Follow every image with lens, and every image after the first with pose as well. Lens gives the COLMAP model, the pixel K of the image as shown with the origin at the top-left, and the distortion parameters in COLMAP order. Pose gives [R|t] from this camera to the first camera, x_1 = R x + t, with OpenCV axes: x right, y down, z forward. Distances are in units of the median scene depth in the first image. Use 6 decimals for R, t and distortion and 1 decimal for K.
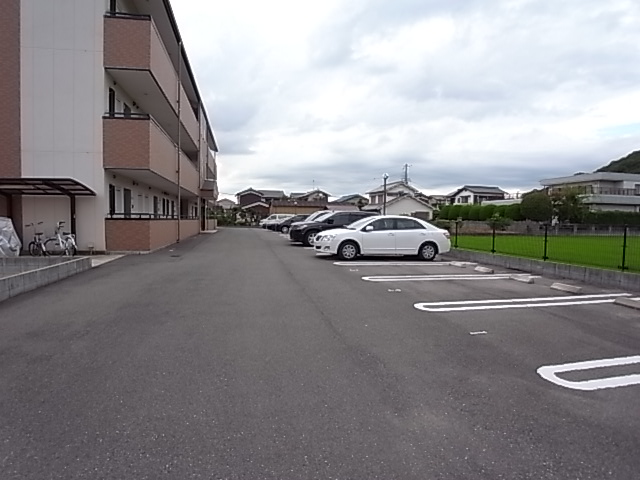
lens RADIAL K [[353.8, 0, 305.4], [0, 353.8, 240.1], [0, 0, 1]] dist [-0.048467, 0.000770]
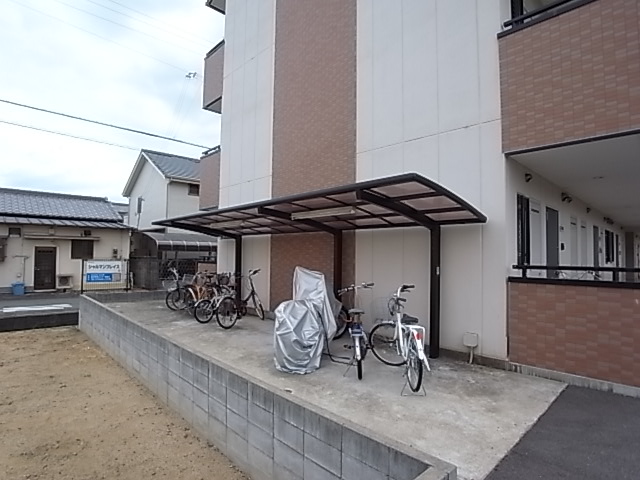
lens RADIAL K [[353.8, 0, 305.4], [0, 353.8, 240.1], [0, 0, 1]] dist [-0.048467, 0.000770]
pose [[0.535188, -0.037039, -0.843921, -0.363308], [-0.059456, 0.994909, -0.081371, -0.060320], [0.842638, 0.093725, 0.530261, 0.593759]]
